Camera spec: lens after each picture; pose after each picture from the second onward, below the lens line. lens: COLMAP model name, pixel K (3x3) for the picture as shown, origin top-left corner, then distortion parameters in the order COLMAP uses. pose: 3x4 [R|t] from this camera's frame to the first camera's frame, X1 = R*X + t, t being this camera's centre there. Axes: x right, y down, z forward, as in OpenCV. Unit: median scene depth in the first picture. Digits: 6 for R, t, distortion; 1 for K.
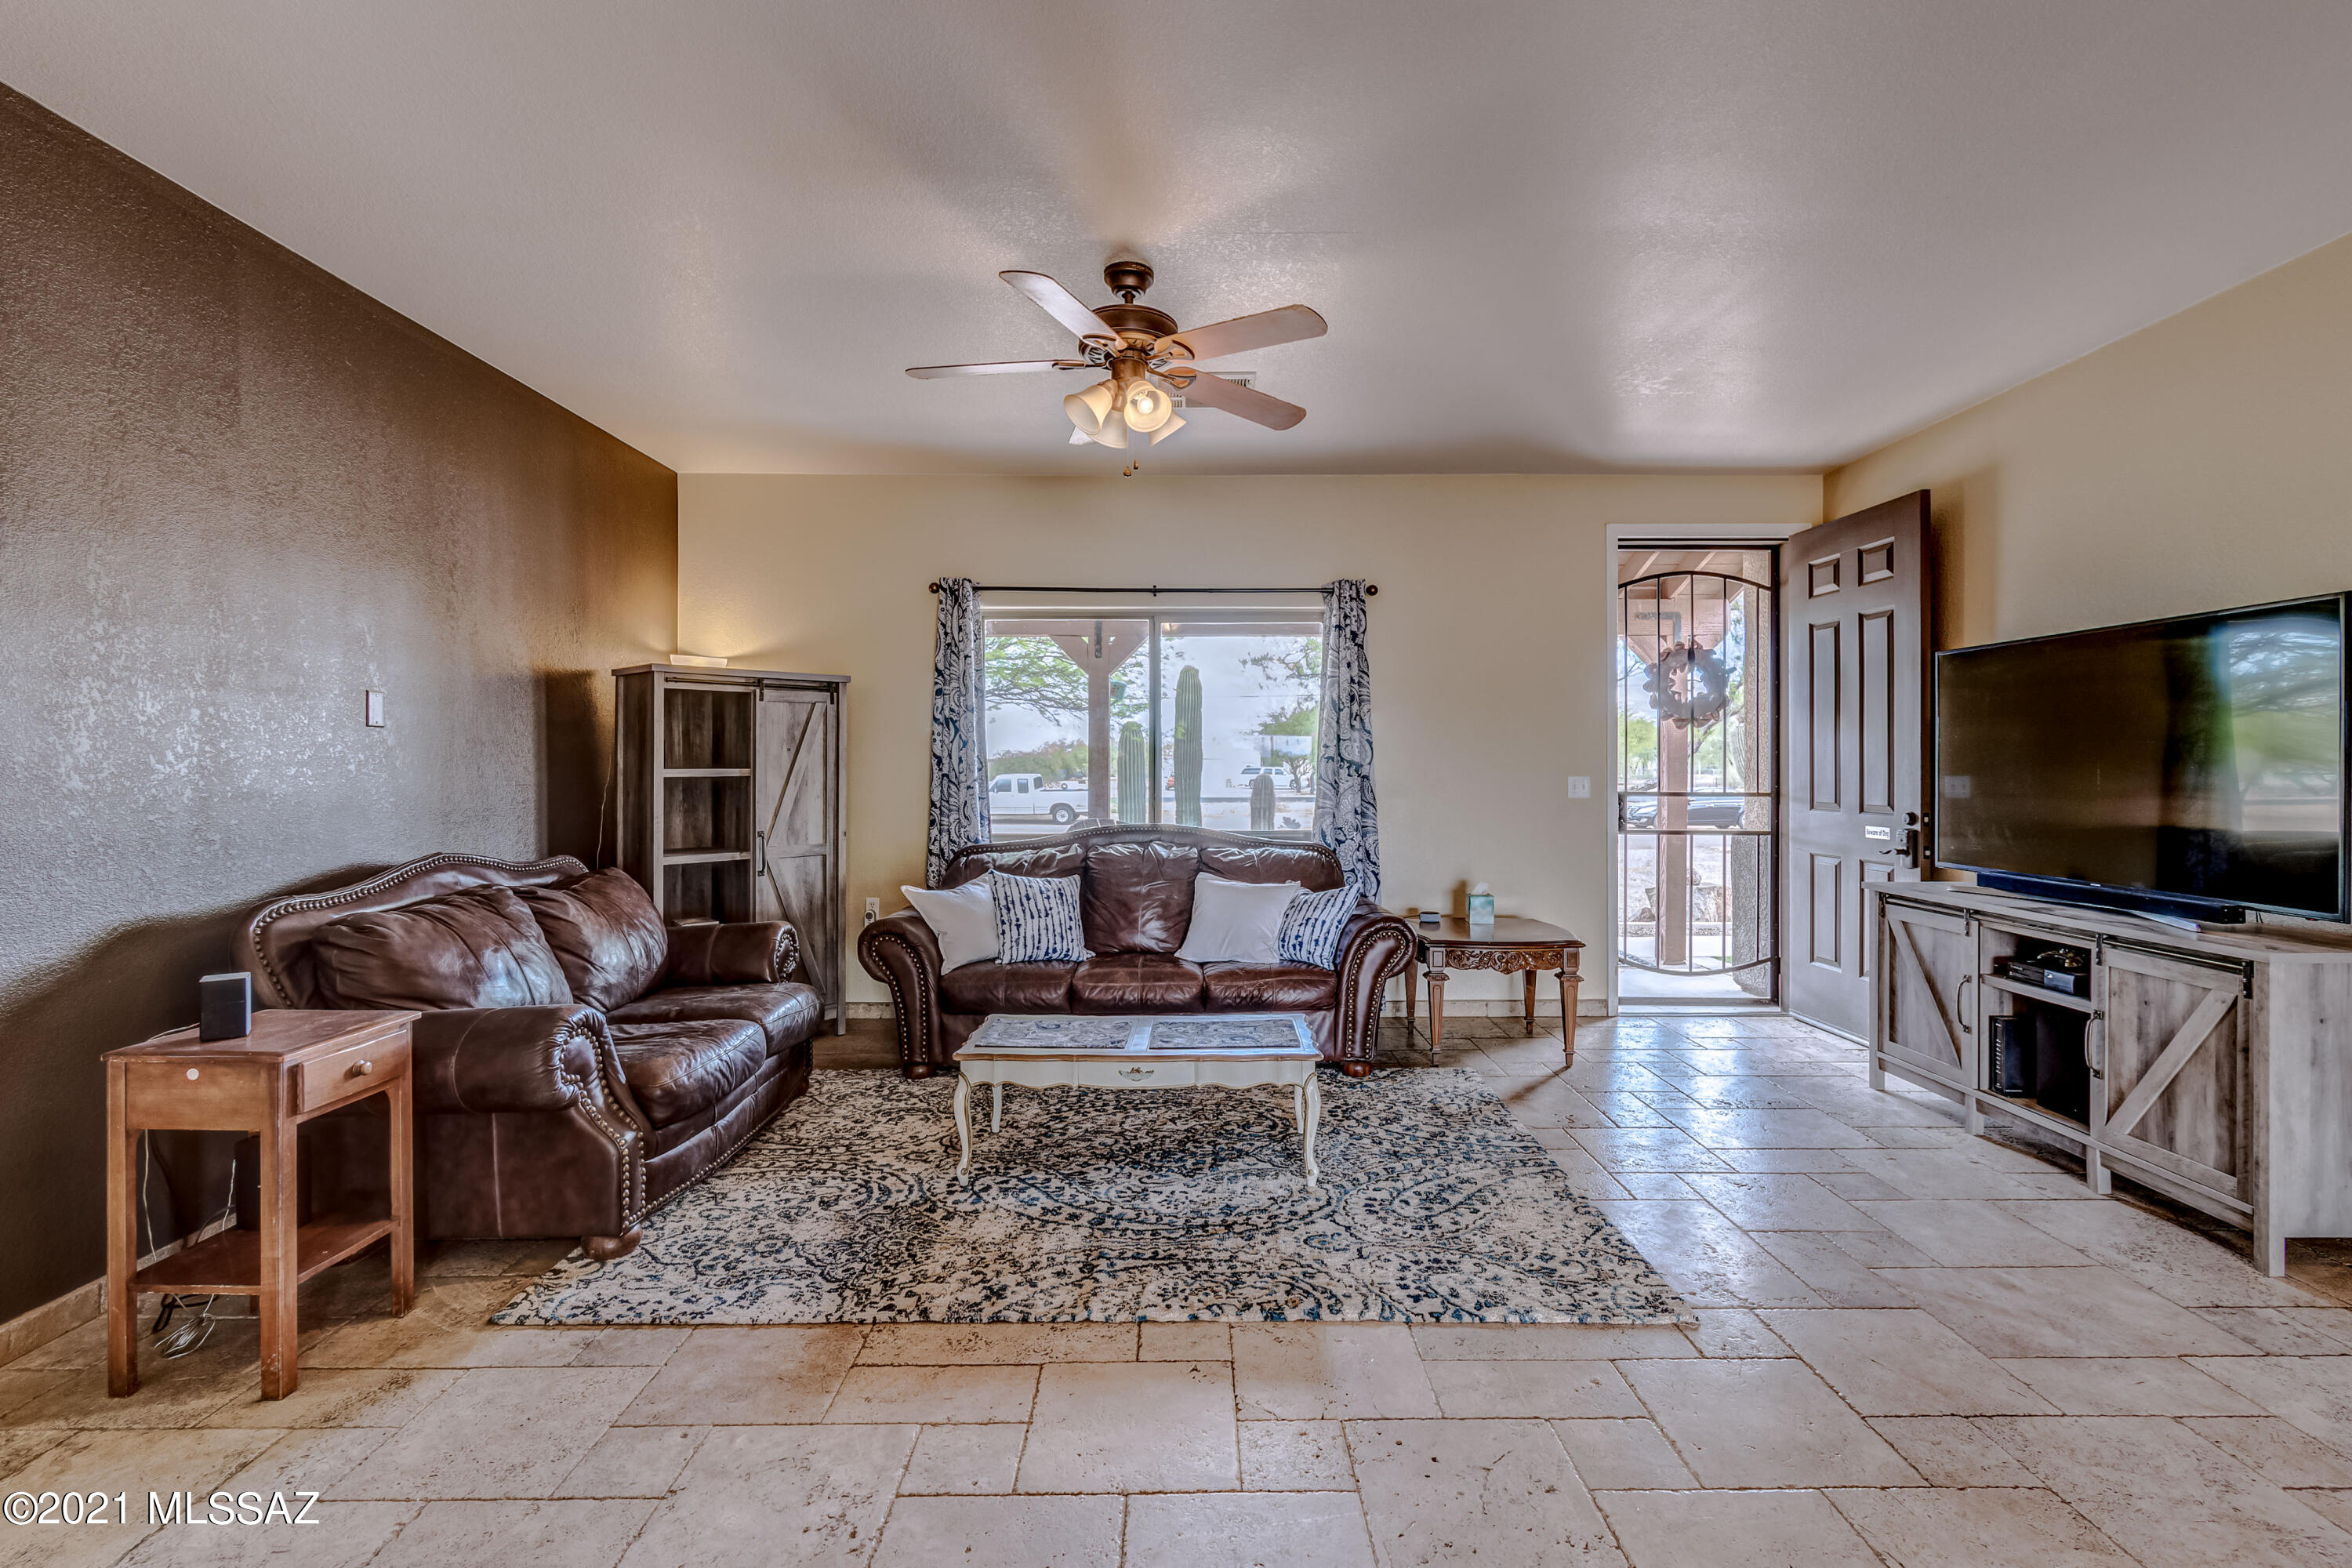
lens RADIAL K [[1044.7, 0, 1185.1], [0, 1044.7, 768.0], [0, 0, 1]] dist [0.000045, -0.000248]
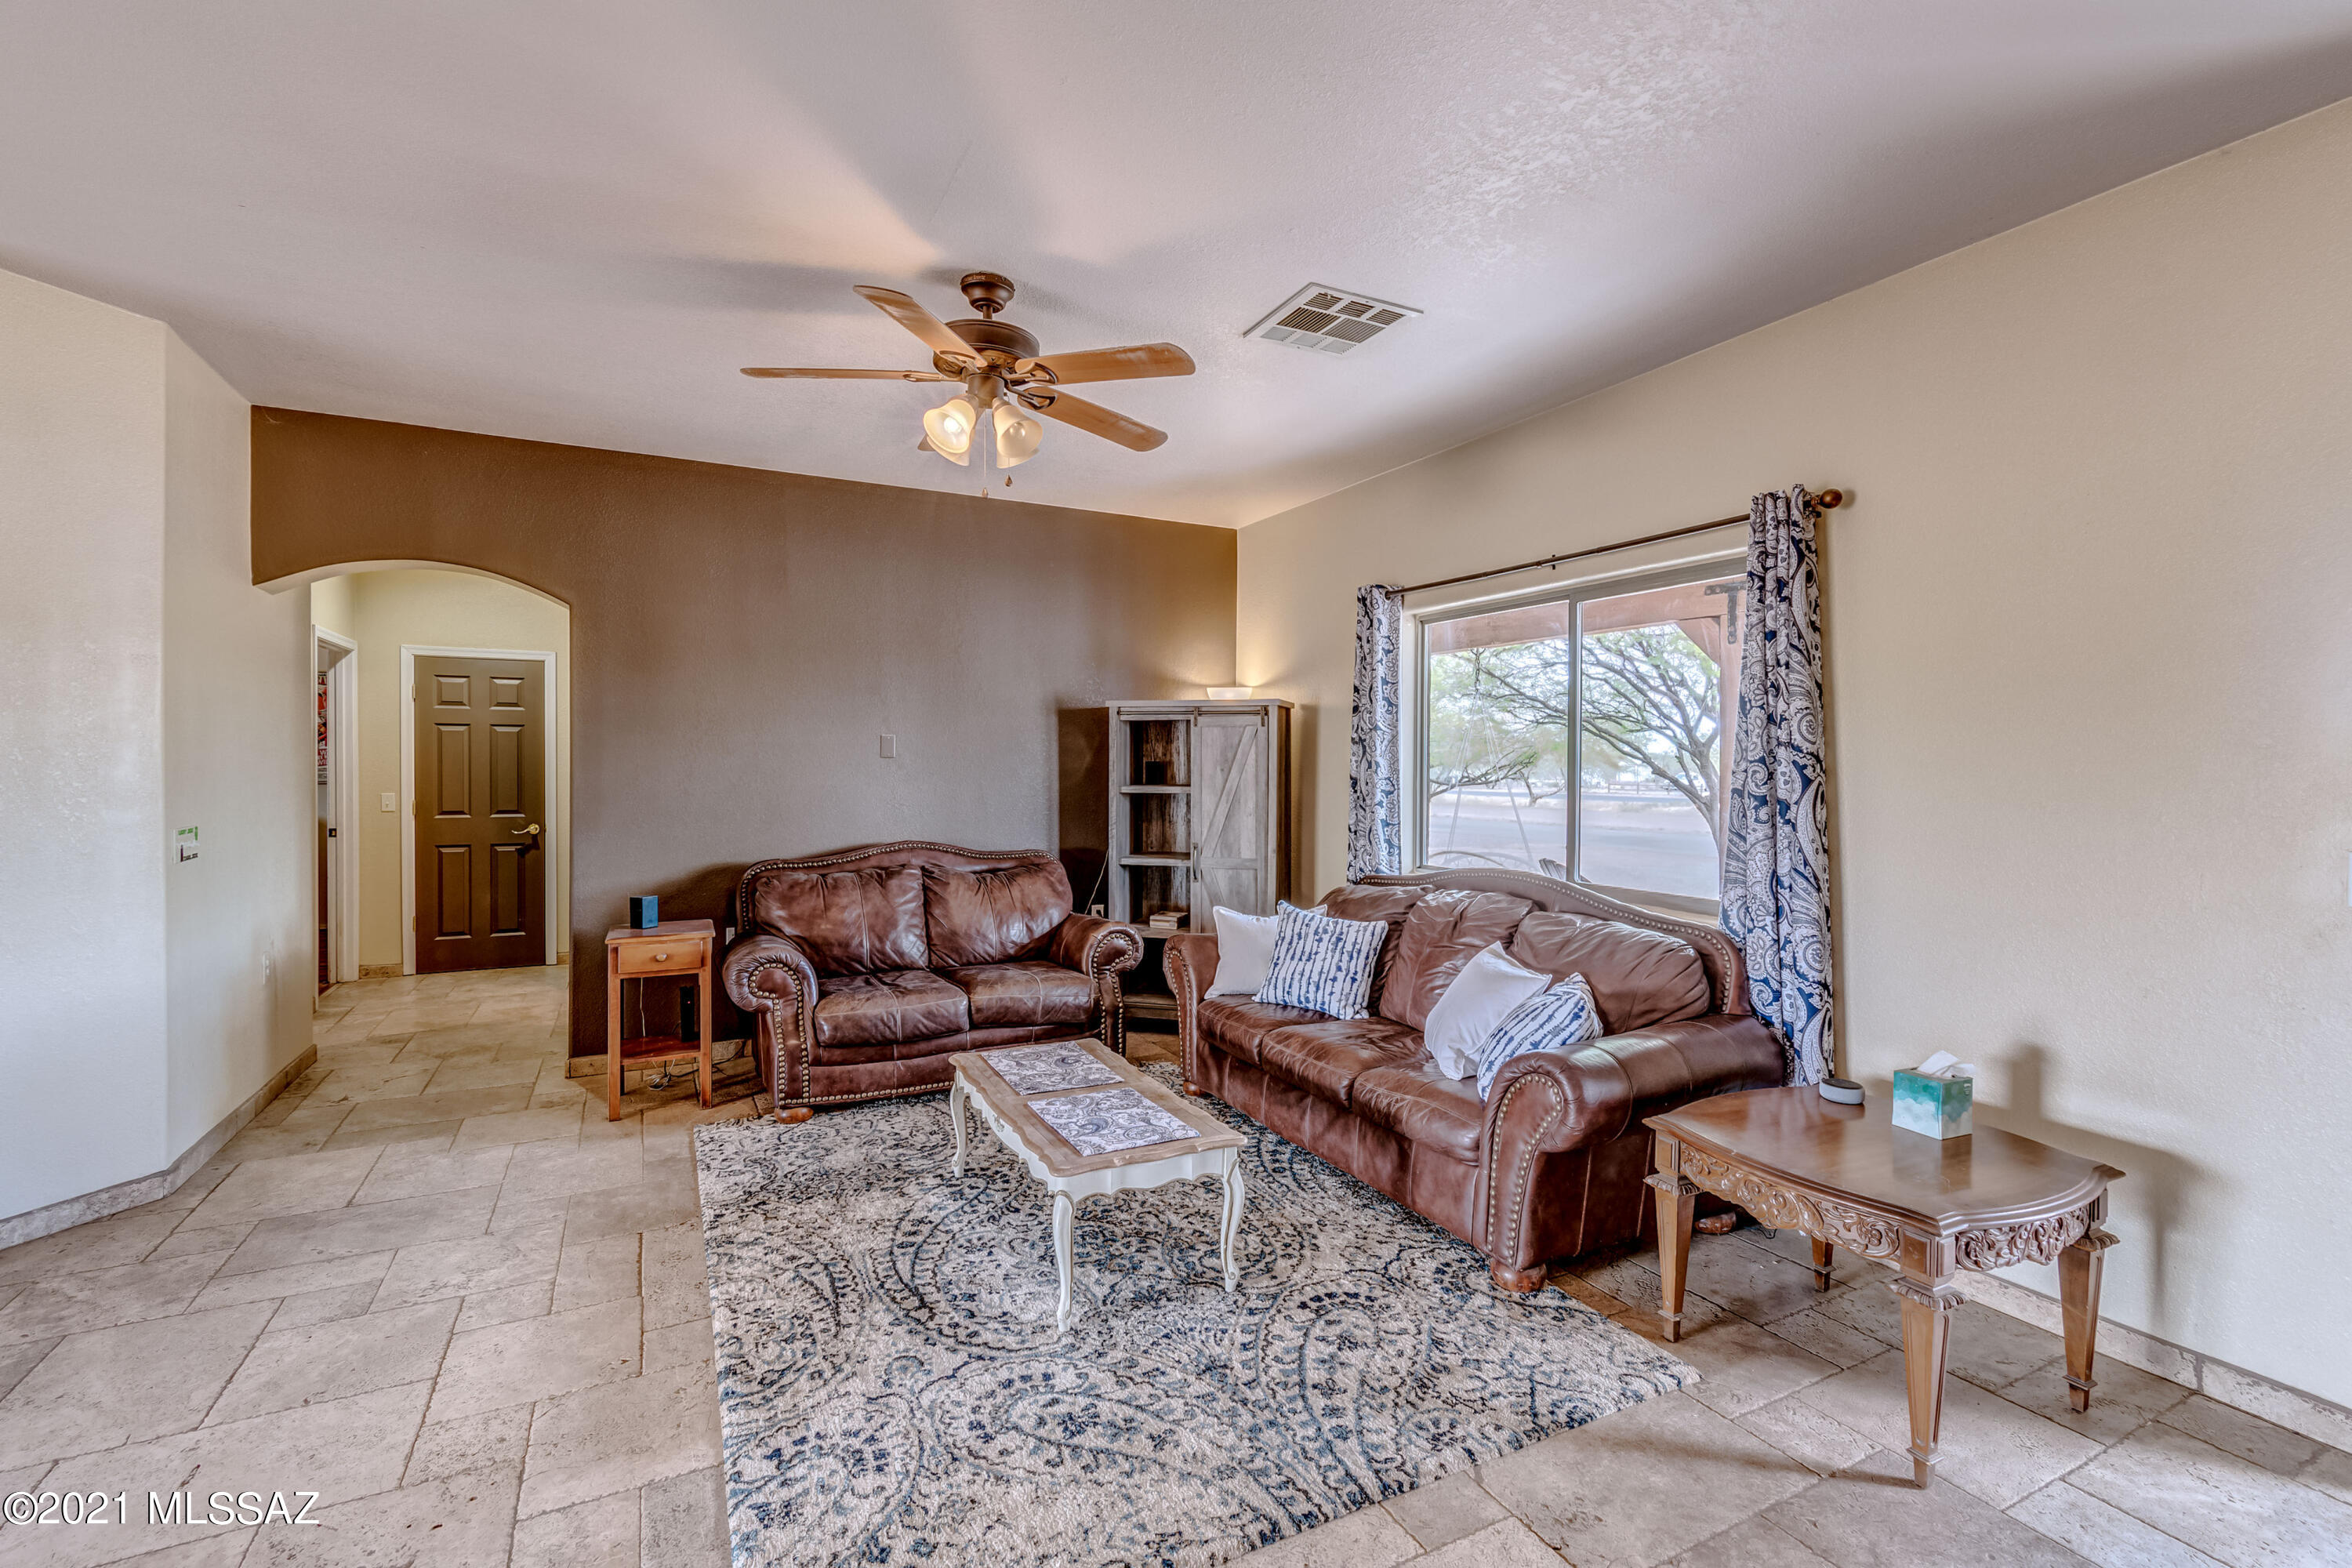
lens RADIAL K [[1044.7, 0, 1190.7], [0, 1044.7, 769.5], [0, 0, 1]] dist [0.000045, -0.000248]
pose [[0.467872, 0.011304, -0.883724, 0.819713], [-0.012812, 0.999900, 0.006007, -0.033188], [0.883703, 0.008512, 0.467970, 0.669765]]
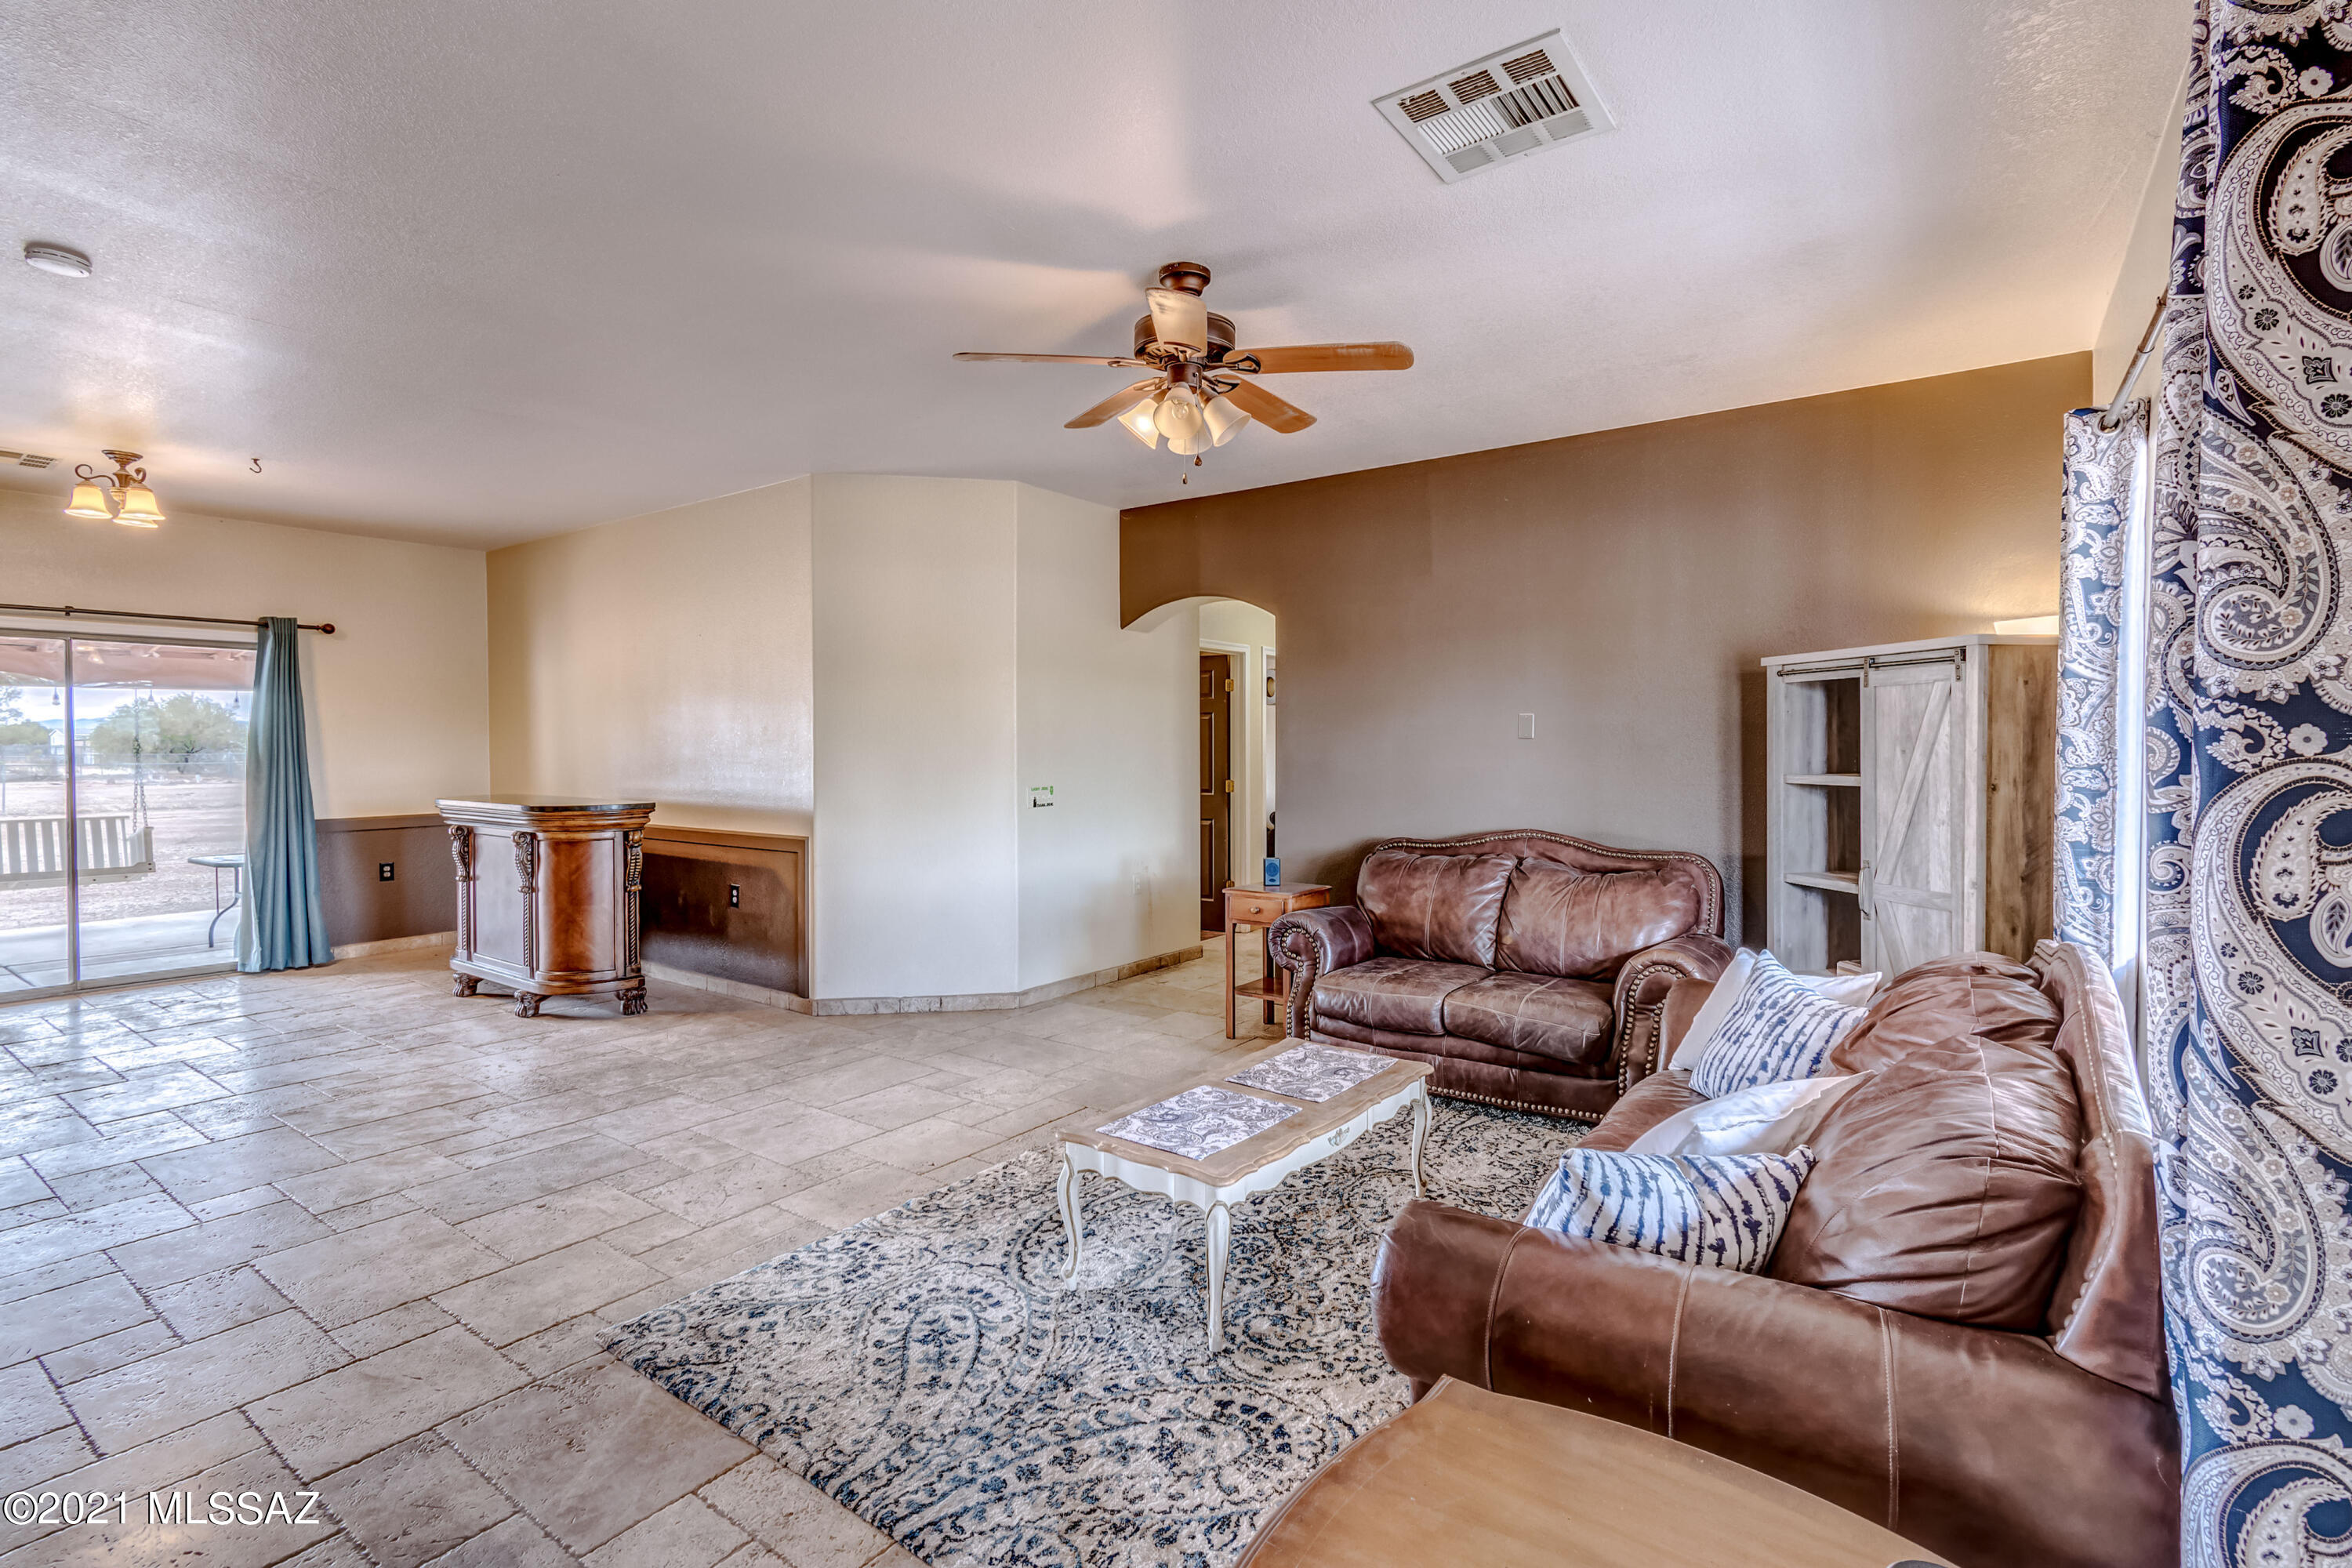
lens RADIAL K [[1044.7, 0, 1187.8], [0, 1044.7, 768.5], [0, 0, 1]] dist [0.000045, -0.000248]
pose [[-0.579087, 0.018158, -0.815063, 0.701783], [0.003674, 0.999800, 0.019663, -0.031737], [0.815257, 0.008392, -0.579038, 1.473512]]
